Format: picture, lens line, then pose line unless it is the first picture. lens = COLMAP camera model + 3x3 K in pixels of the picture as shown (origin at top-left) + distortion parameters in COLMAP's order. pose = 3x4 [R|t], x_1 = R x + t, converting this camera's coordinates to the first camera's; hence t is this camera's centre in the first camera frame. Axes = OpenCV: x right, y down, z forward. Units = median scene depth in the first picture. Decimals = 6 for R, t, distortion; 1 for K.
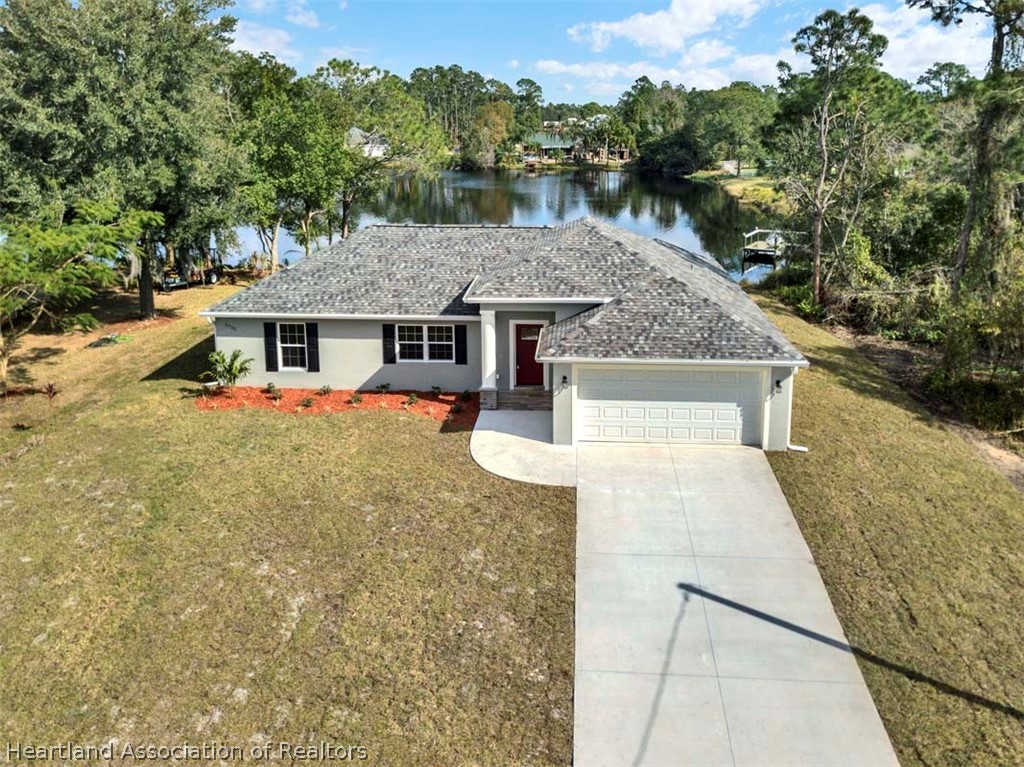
lens RADIAL K [[772.9, 0, 571.3], [0, 772.9, 334.8], [0, 0, 1]] dist [0.039287, -0.045973]
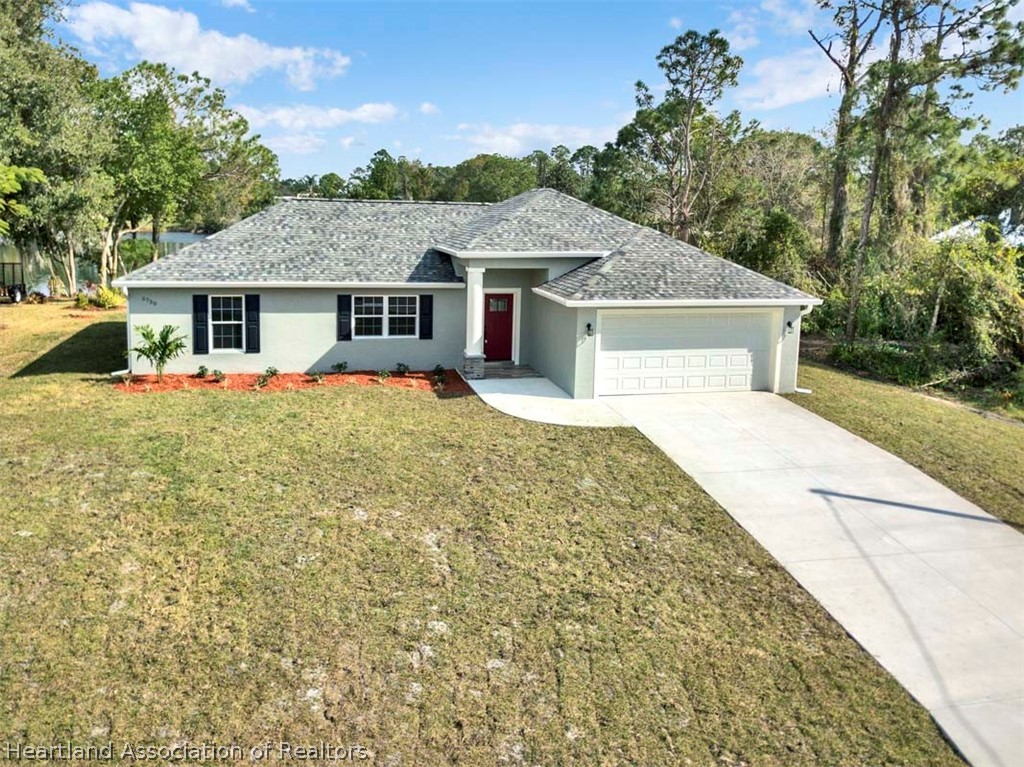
lens RADIAL K [[766.8, 0, 512.0], [0, 766.8, 383.5], [0, 0, 1]] dist [0.000471, -0.007106]
pose [[0.962325, -0.038506, 0.269161, -0.289431], [0.049371, 0.998211, -0.033711, 0.125932], [-0.267382, 0.045729, 0.962505, 0.107132]]
